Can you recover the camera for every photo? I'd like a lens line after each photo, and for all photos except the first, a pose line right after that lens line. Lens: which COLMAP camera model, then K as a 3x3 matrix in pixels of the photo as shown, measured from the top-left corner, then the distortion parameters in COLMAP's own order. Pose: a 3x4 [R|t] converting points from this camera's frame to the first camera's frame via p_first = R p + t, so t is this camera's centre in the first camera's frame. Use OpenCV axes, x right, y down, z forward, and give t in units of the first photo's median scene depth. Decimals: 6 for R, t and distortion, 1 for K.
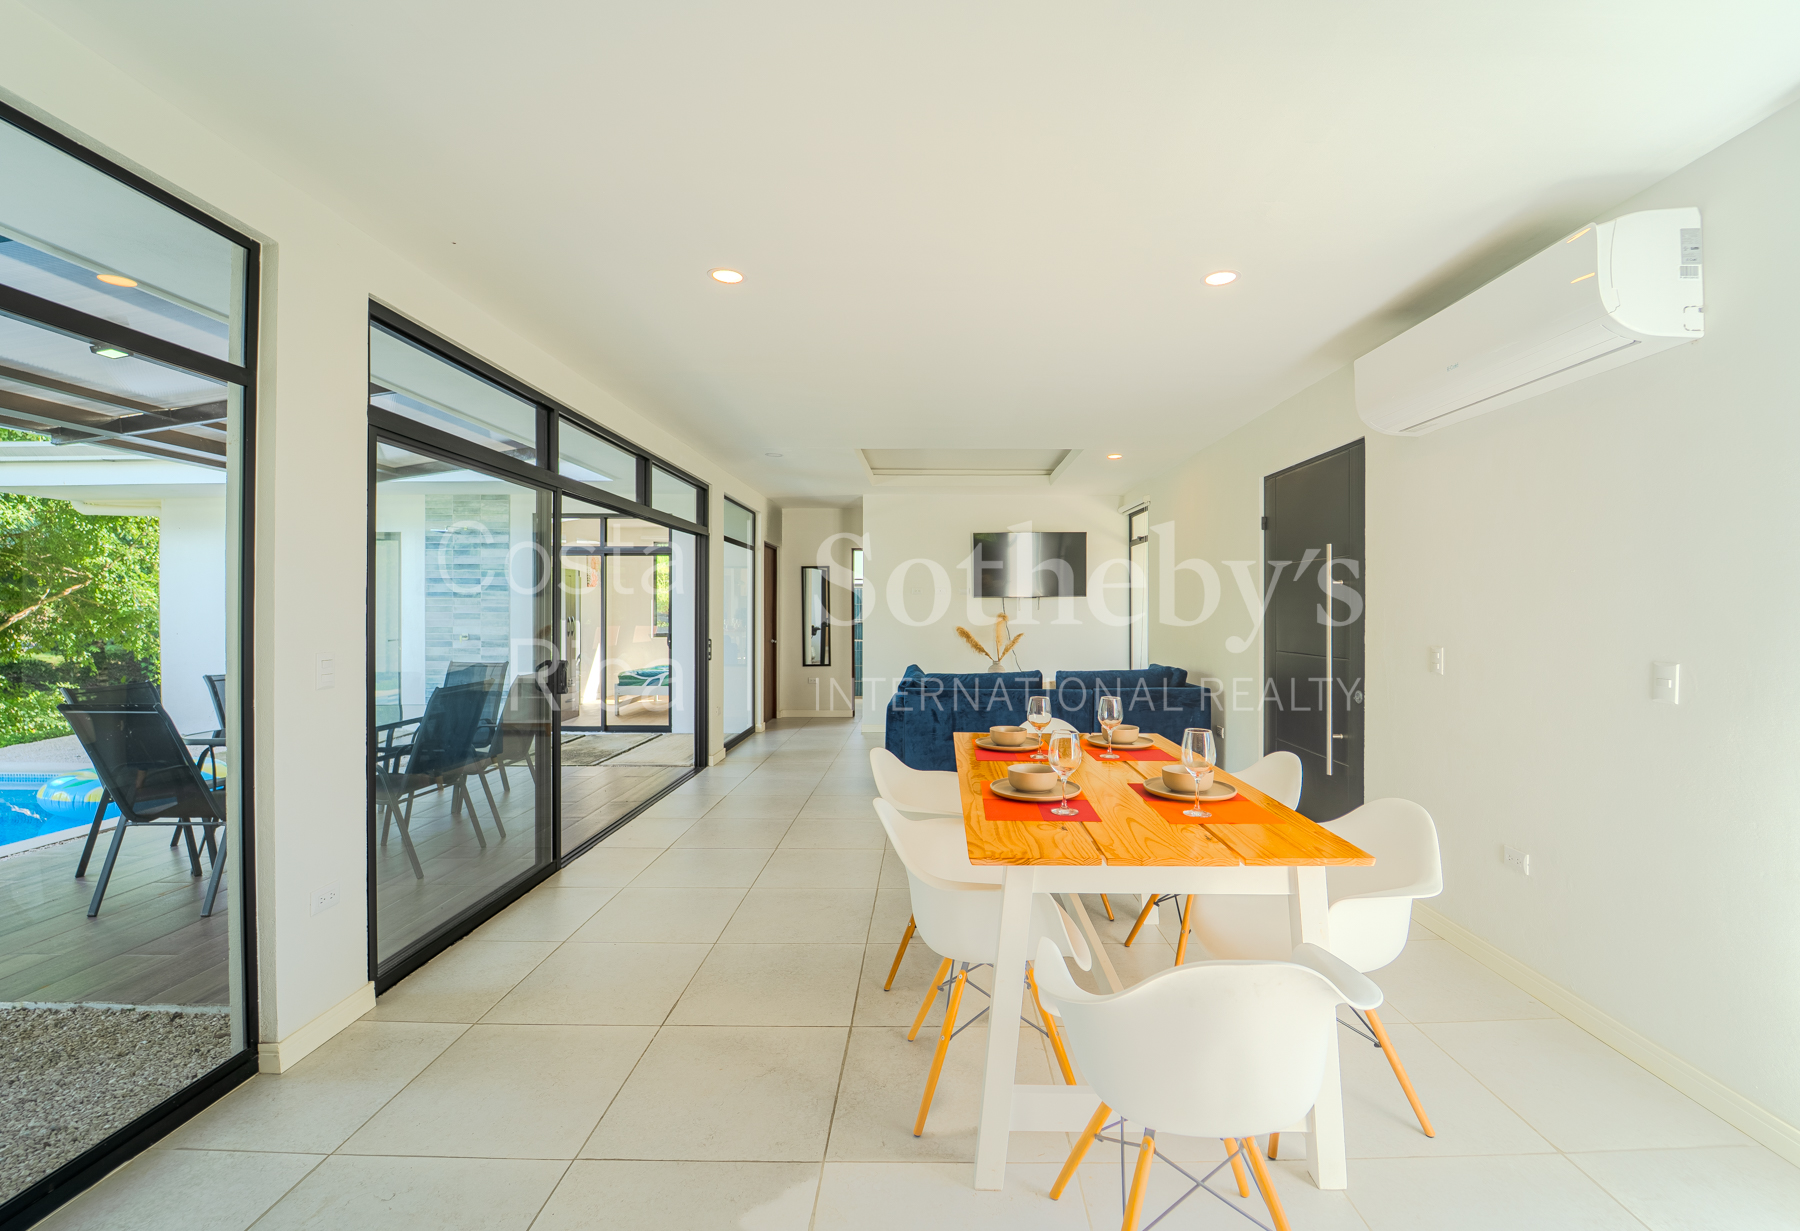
lens RADIAL K [[763.8, 0, 914.1], [0, 763.8, 611.0], [0, 0, 1]] dist [-0.016855, 0.000395]
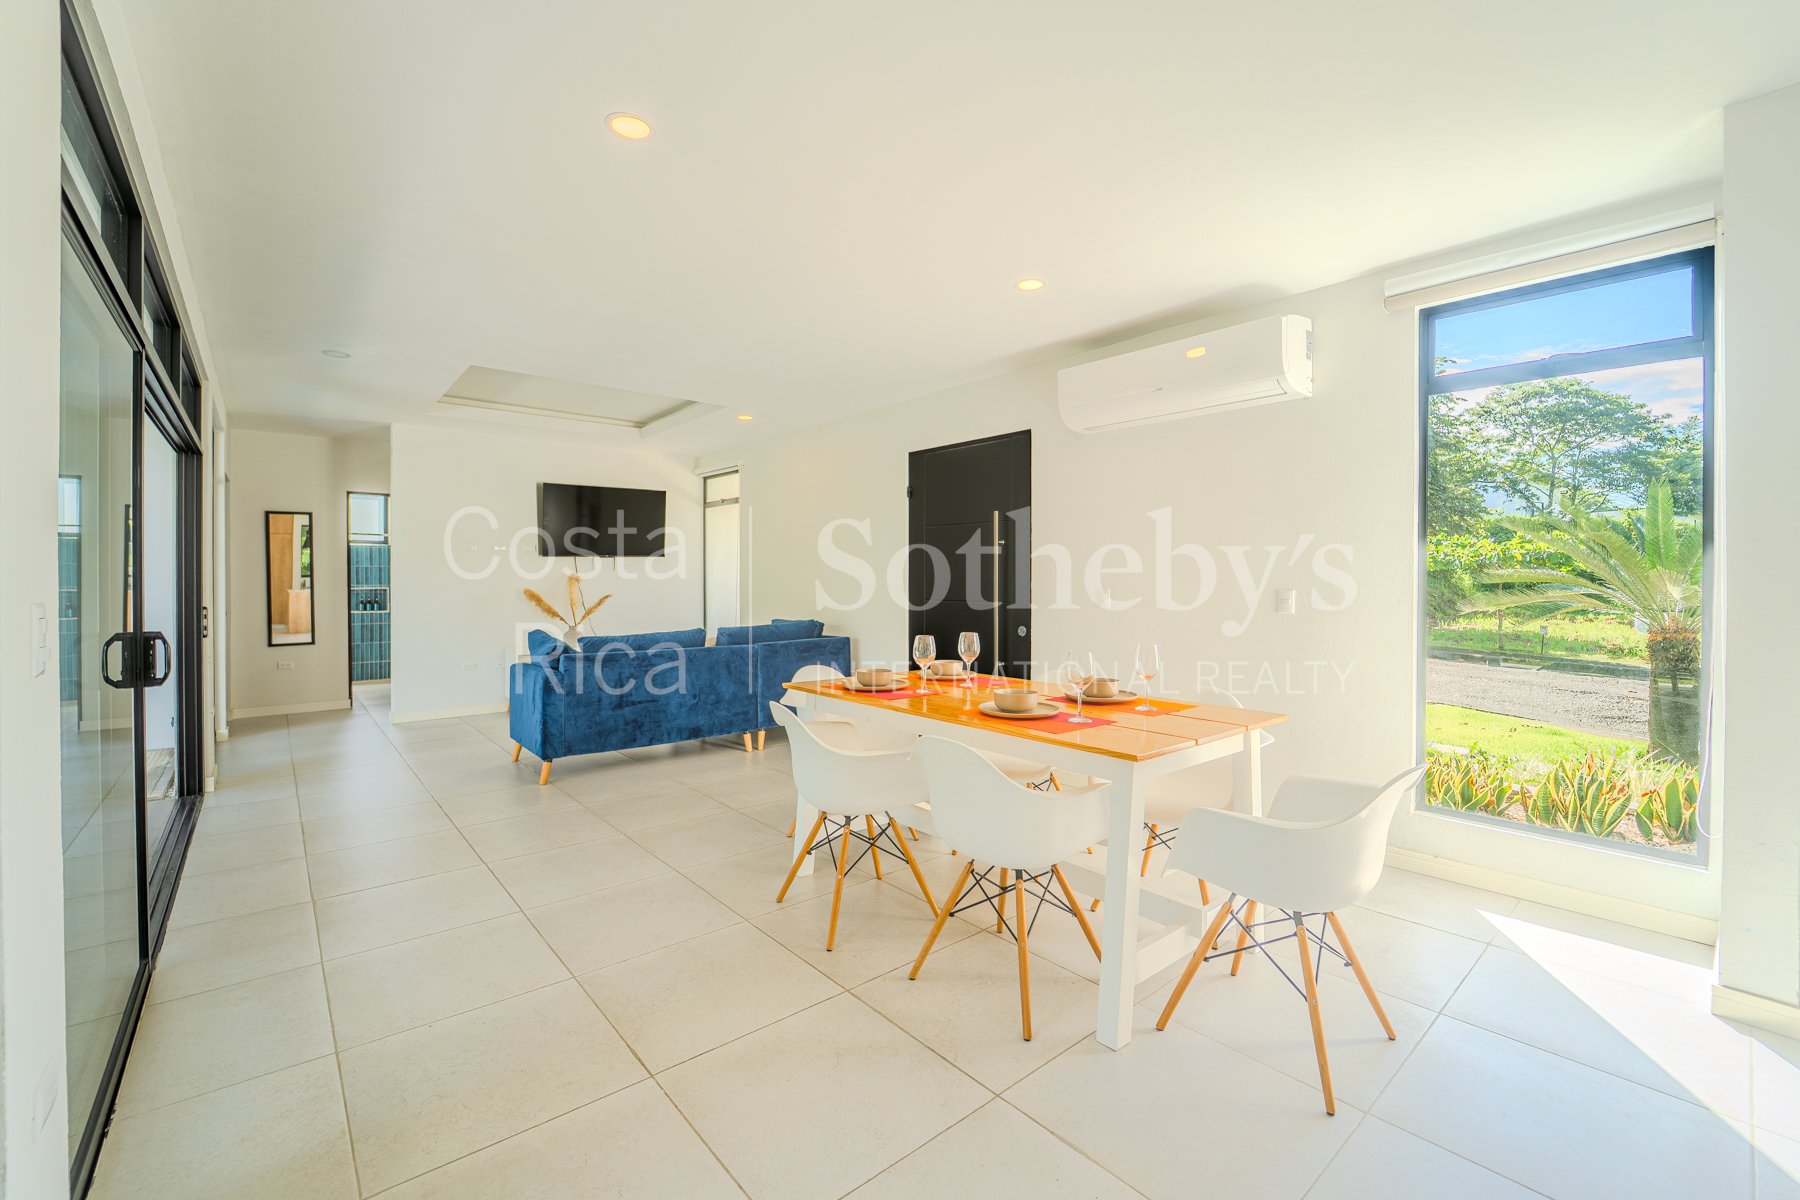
lens RADIAL K [[748.6, 0, 898.7], [0, 748.6, 594.1], [0, 0, 1]] dist [-0.014292, 0.000164]
pose [[0.757696, -0.013432, 0.652470, -0.173360], [0.001777, 0.999827, 0.018520, 0.011142], [-0.652606, -0.012873, 0.757588, 0.073668]]
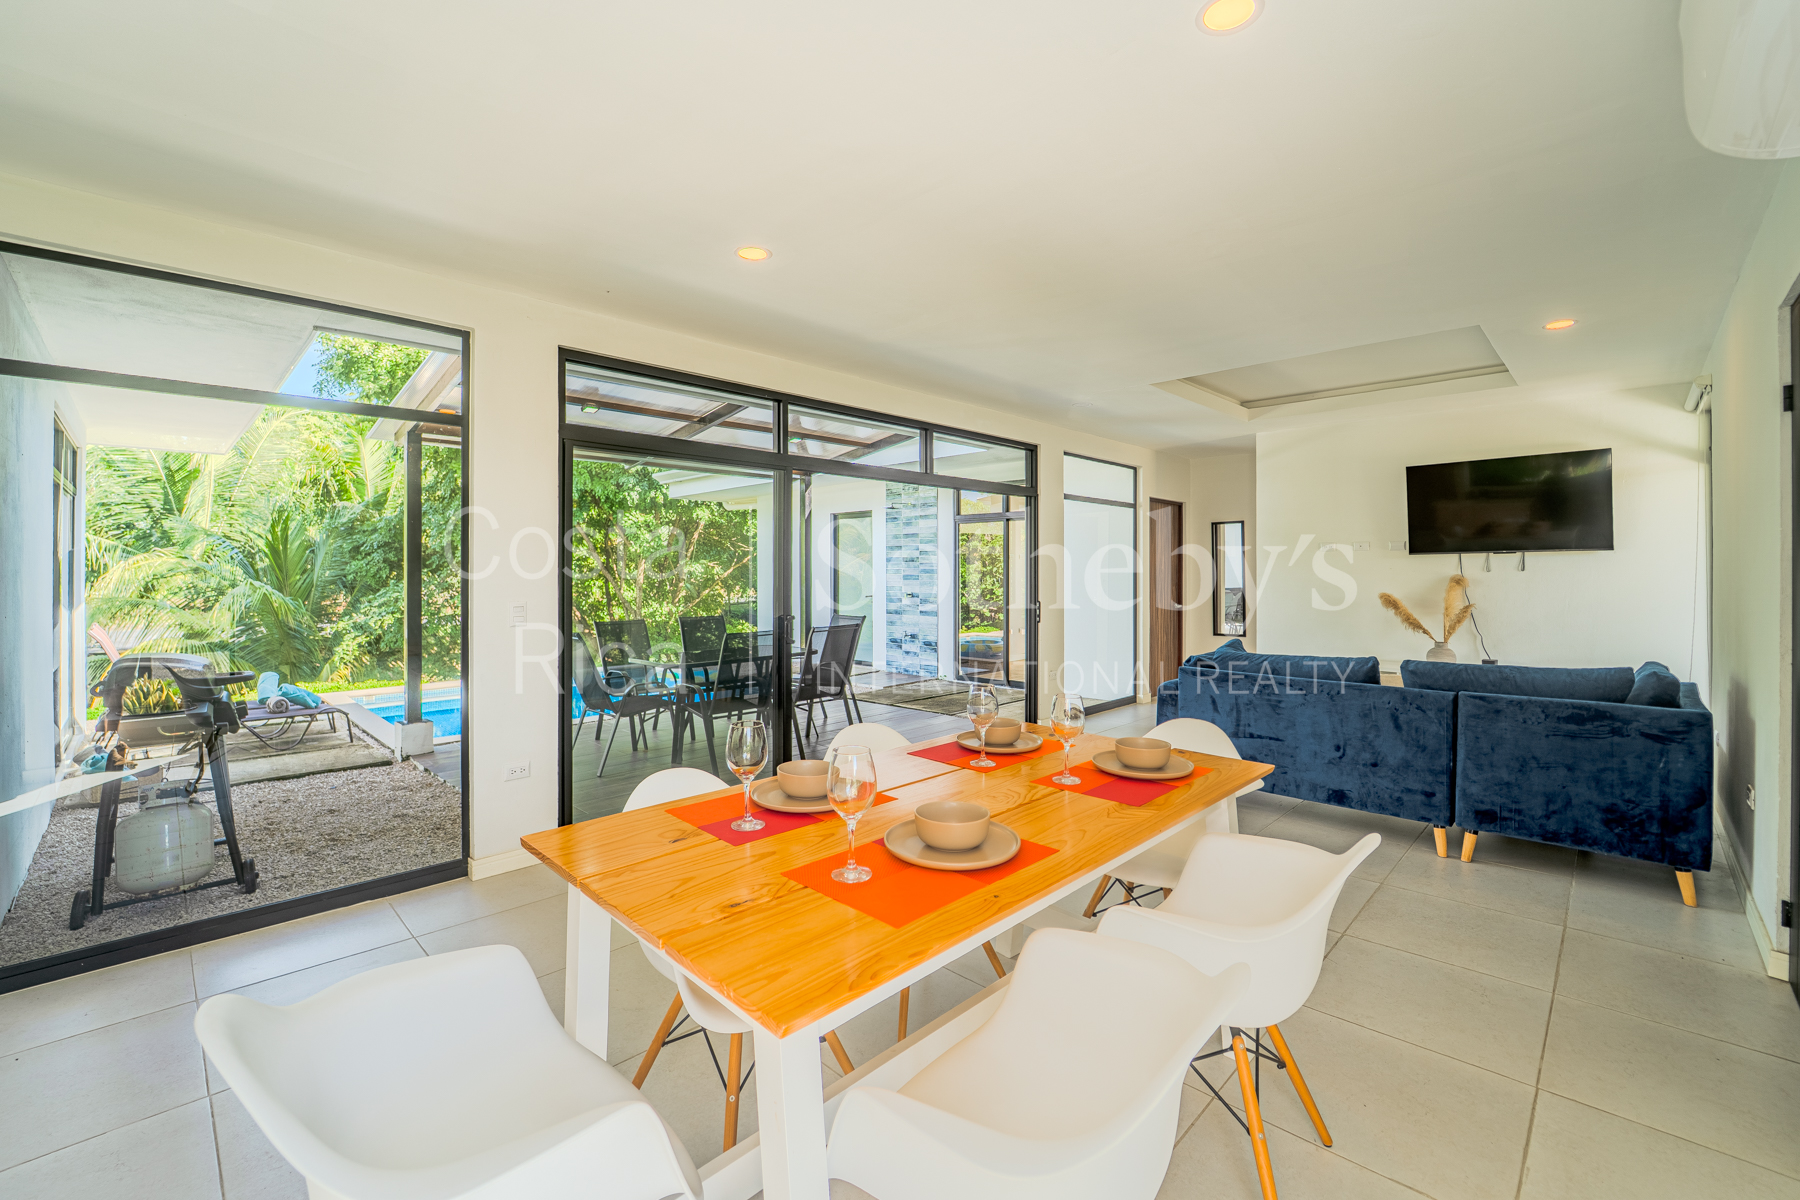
lens RADIAL K [[748.6, 0, 898.7], [0, 748.6, 594.1], [0, 0, 1]] dist [-0.014292, 0.000164]
pose [[0.725139, 0.017790, -0.688373, 0.213611], [0.001901, 0.999611, 0.027836, 0.000081], [0.688600, -0.021494, 0.724822, 0.139347]]
